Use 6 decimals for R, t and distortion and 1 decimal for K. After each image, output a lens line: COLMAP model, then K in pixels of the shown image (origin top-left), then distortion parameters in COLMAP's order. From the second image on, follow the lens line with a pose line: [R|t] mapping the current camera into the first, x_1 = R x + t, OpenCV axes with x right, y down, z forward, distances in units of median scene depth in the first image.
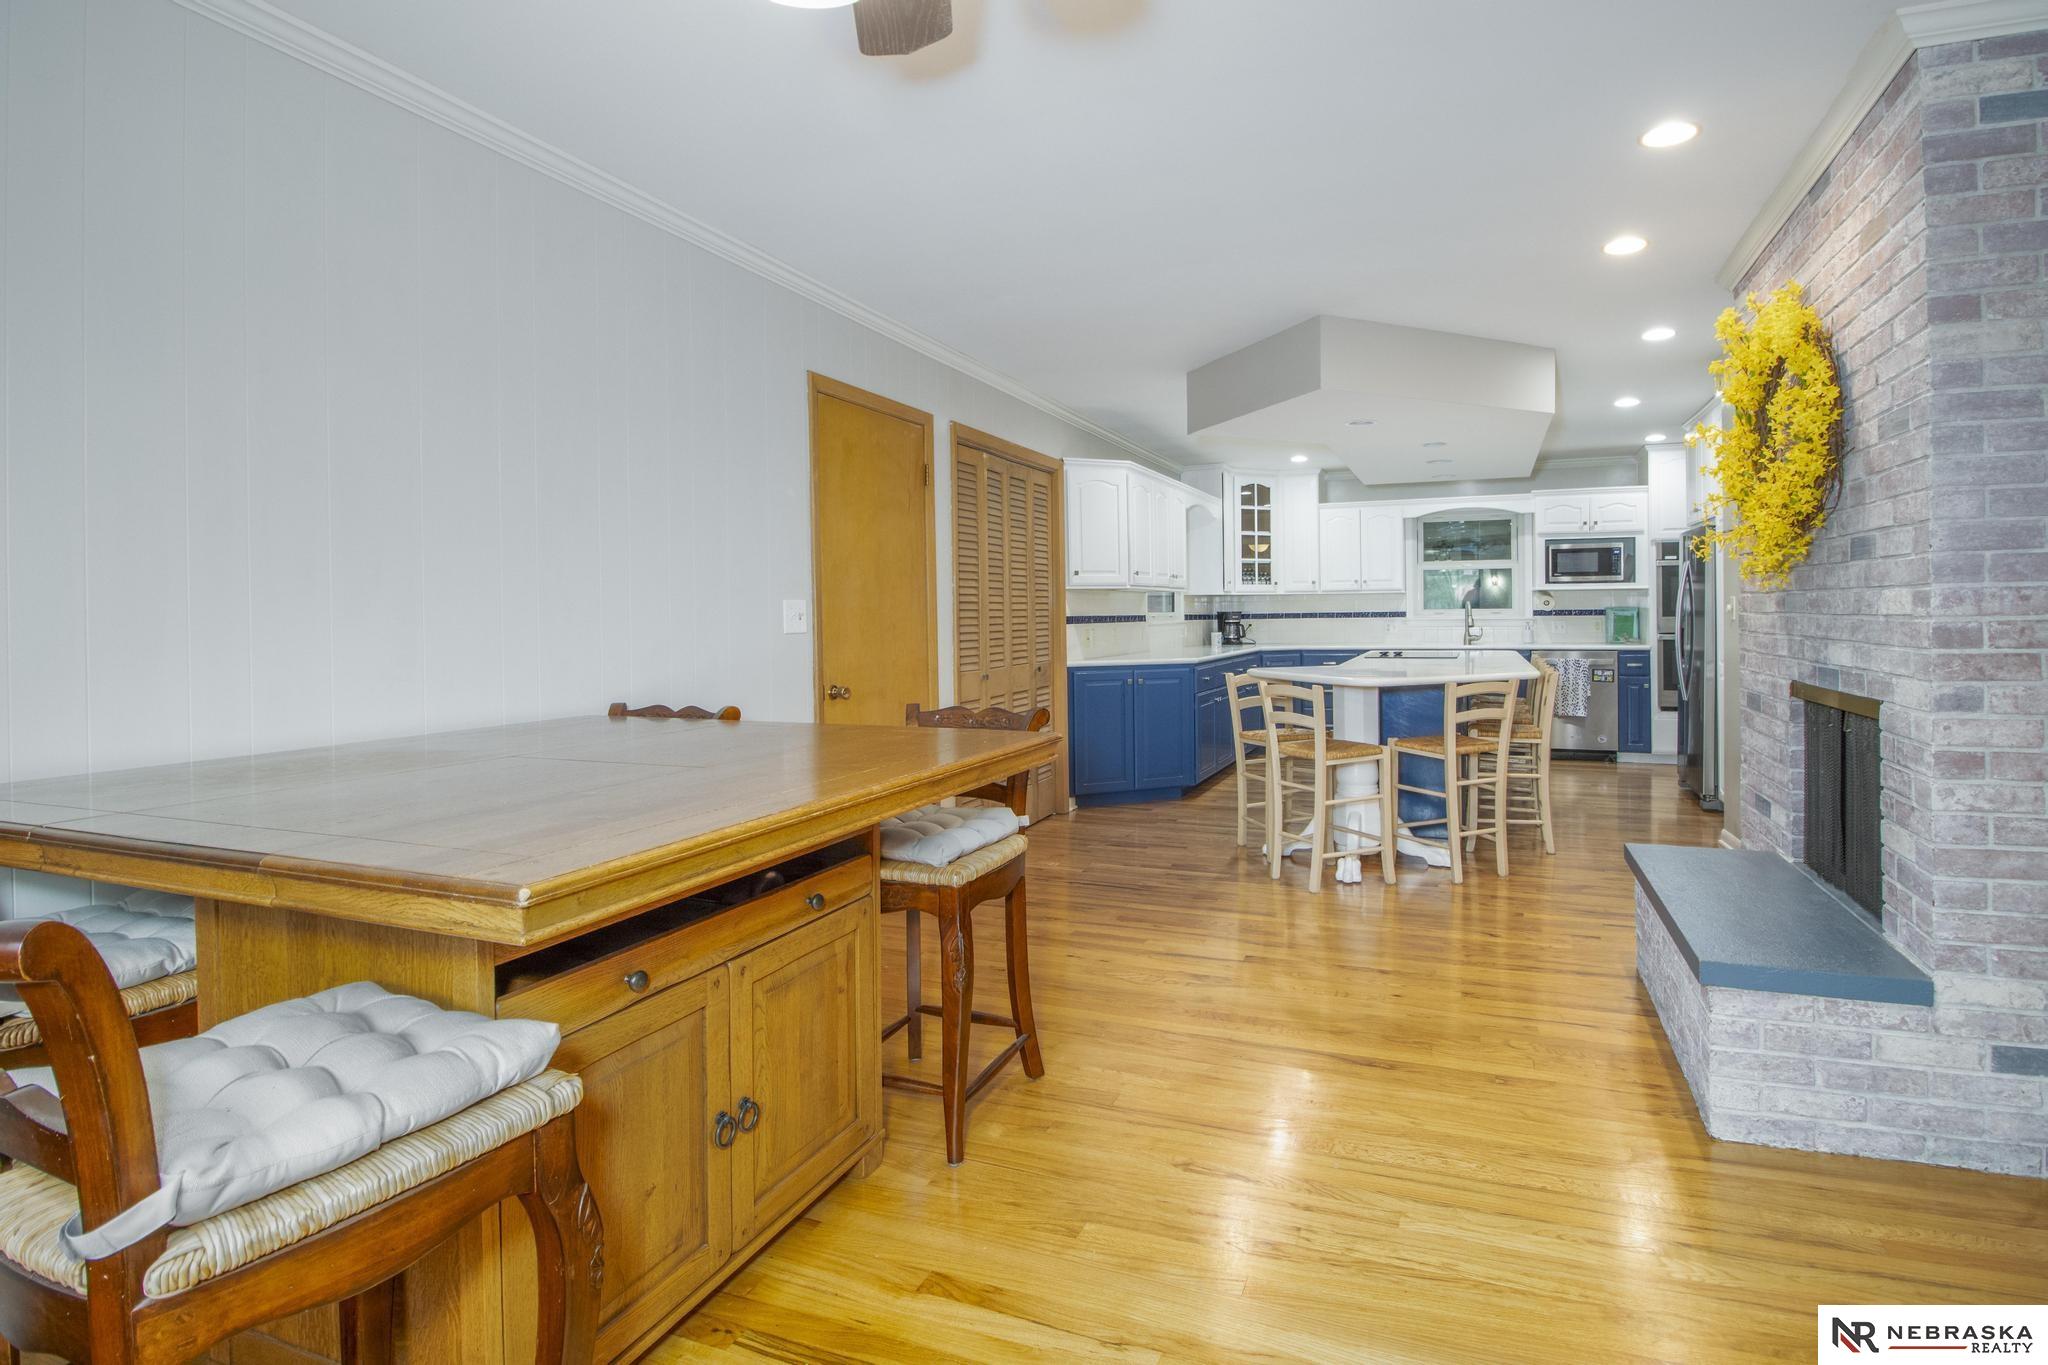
lens RADIAL K [[993.2, 0, 1049.3], [0, 993.2, 620.3], [0, 0, 1]] dist [0.001848, 0.000195]
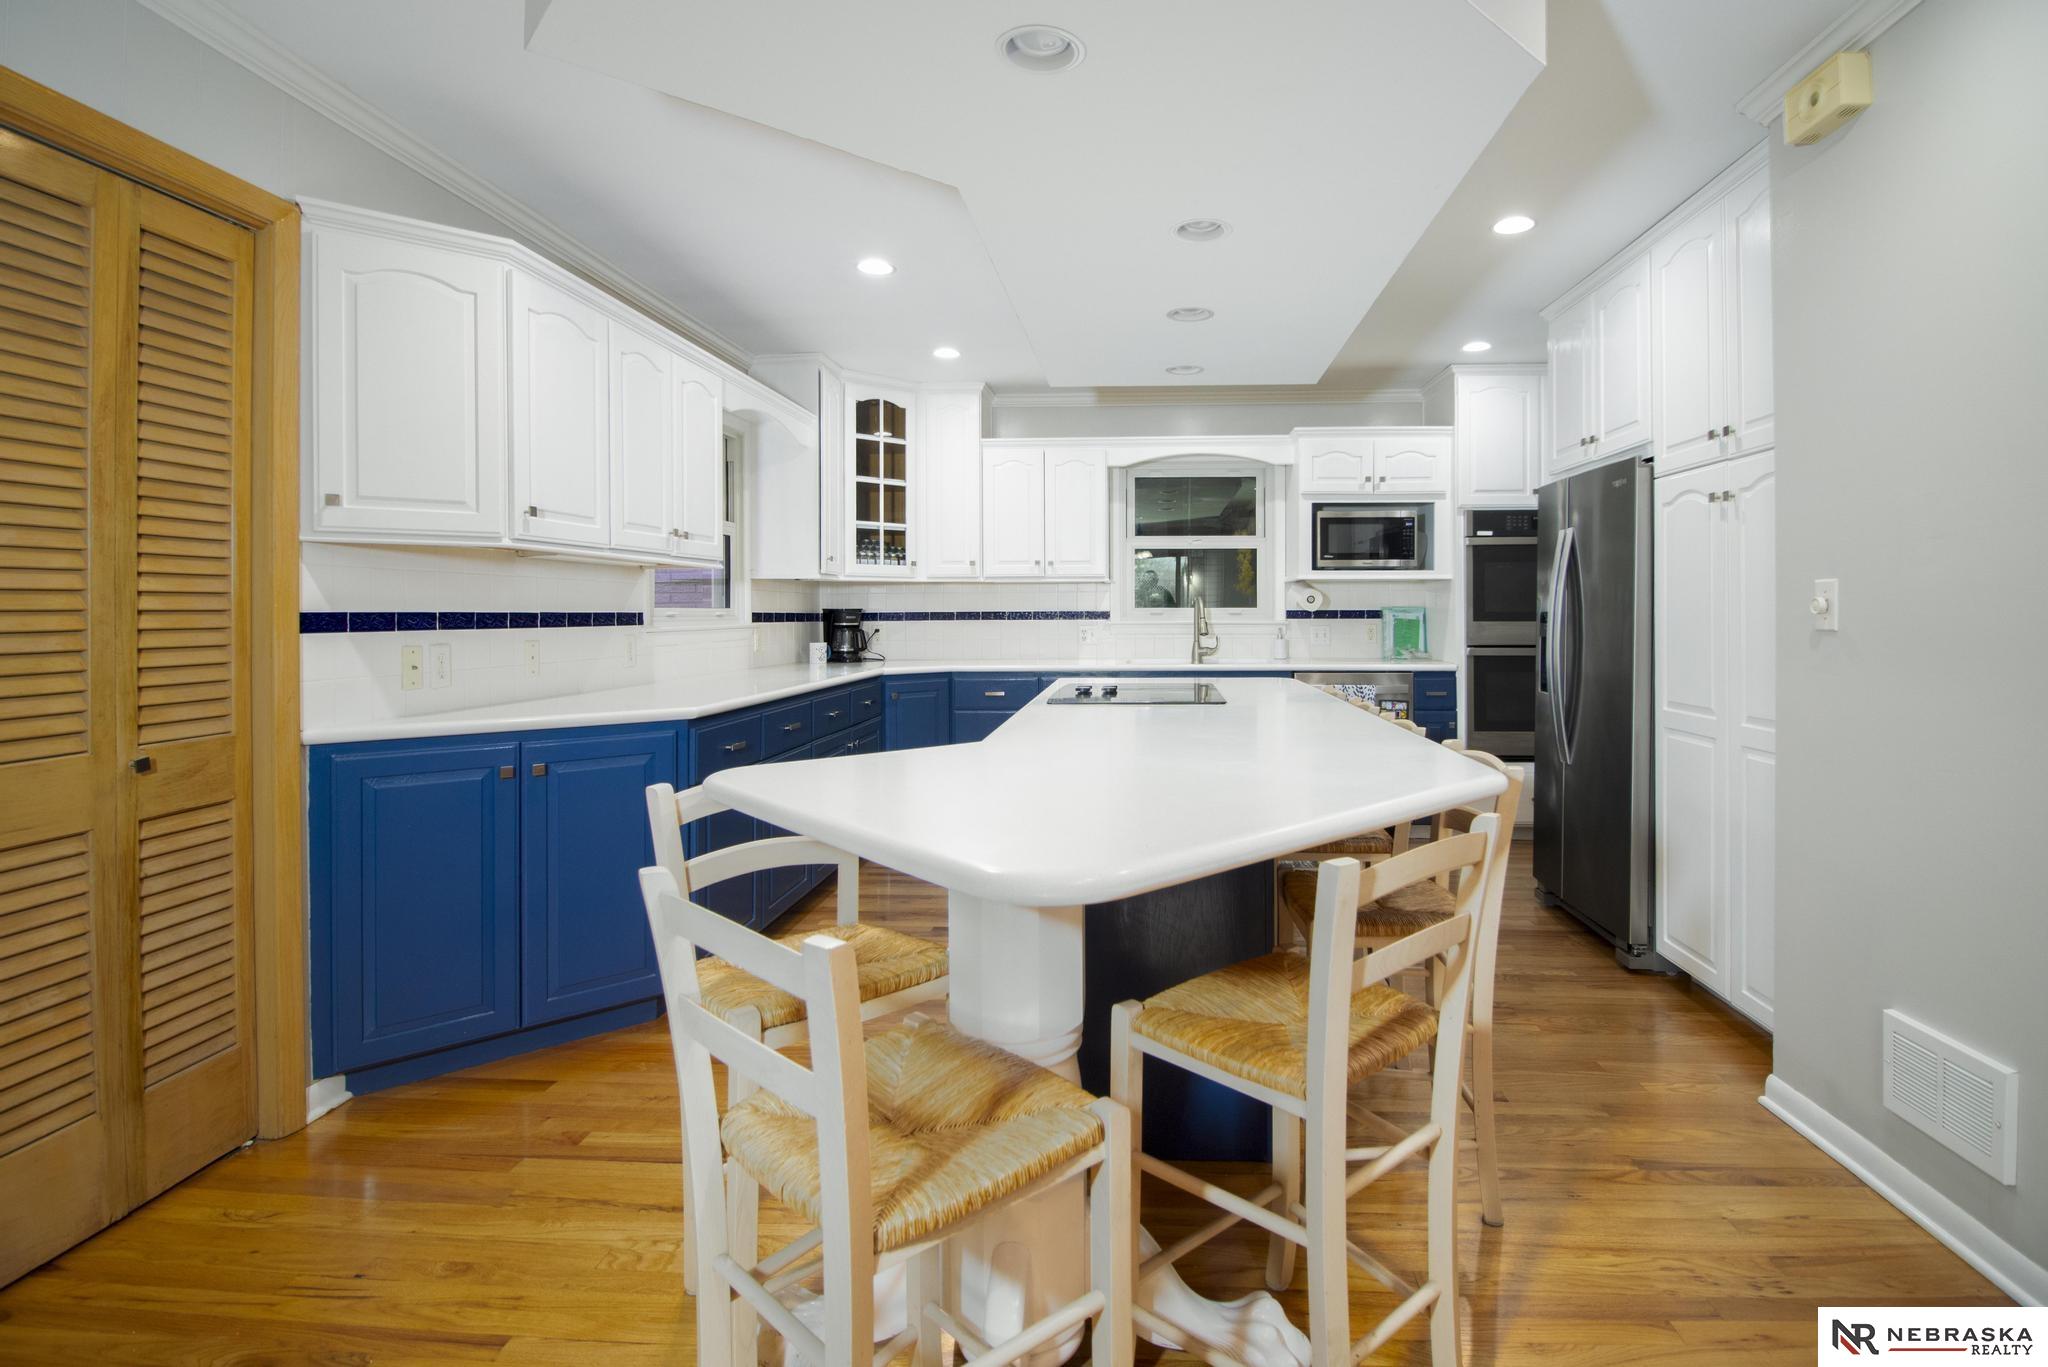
lens RADIAL K [[993.2, 0, 1049.3], [0, 993.2, 621.3], [0, 0, 1]] dist [0.001848, 0.000195]
pose [[0.953708, 0.005558, 0.300683, 0.128109], [-0.005674, 0.999984, -0.000486, -0.001495], [-0.300681, -0.001243, 0.953724, 0.400265]]
